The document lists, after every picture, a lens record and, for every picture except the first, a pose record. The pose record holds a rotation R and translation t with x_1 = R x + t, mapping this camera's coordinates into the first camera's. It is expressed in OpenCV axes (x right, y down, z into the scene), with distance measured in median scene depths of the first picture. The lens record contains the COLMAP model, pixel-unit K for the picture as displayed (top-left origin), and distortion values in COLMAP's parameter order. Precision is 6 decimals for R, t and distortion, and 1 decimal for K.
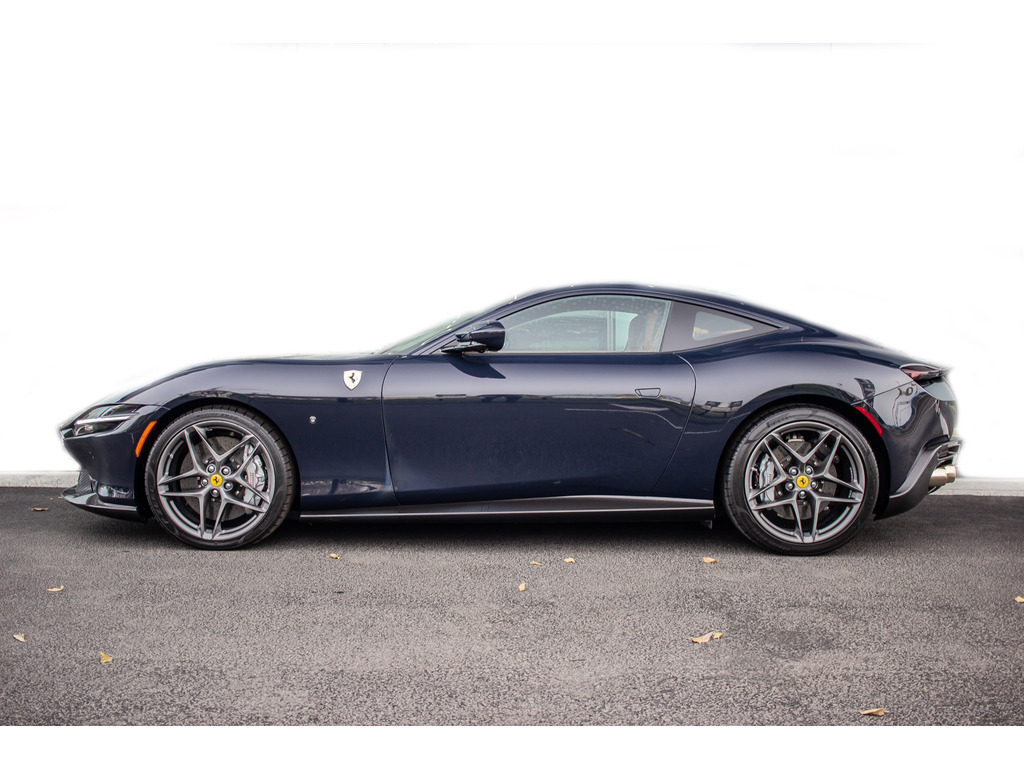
lens RADIAL K [[1115.4, 0, 512.0], [0, 1115.4, 384.0], [0, 0, 1]] dist [-0.092991, 0.022386]
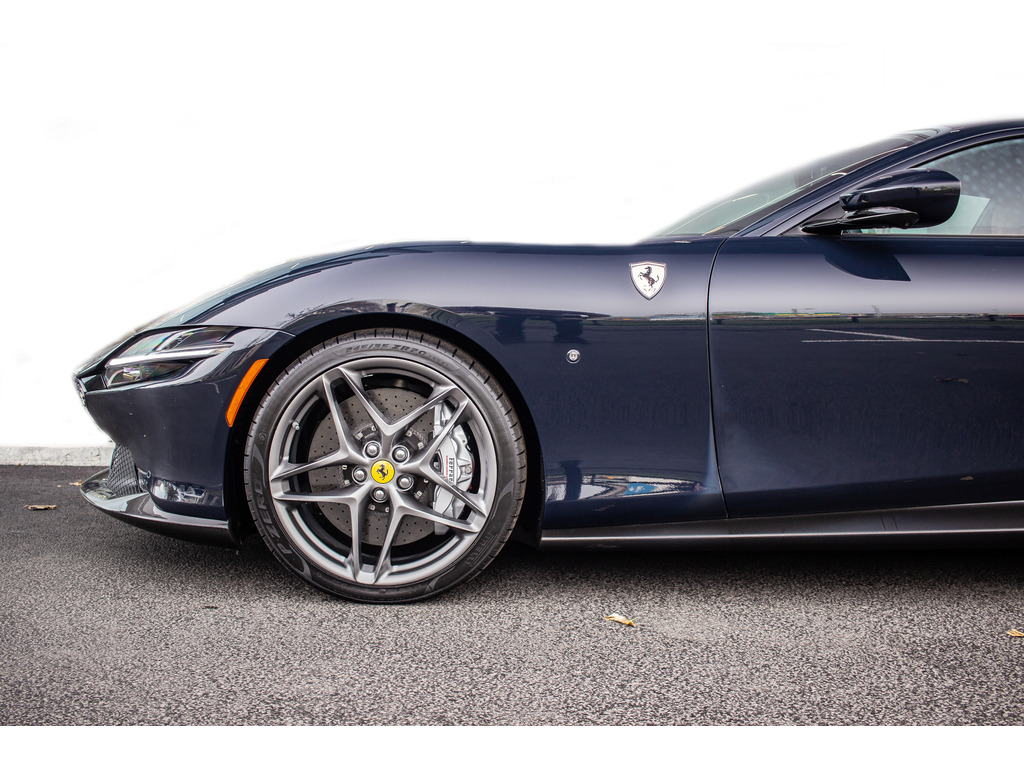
lens RADIAL K [[1115.4, 0, 512.0], [0, 1115.4, 384.0], [0, 0, 1]] dist [-0.092991, 0.022386]
pose [[0.999988, 0.003210, 0.003631, -0.207389], [-0.003351, 0.999214, 0.039501, 0.024328], [-0.003501, -0.039513, 0.999213, 0.473567]]
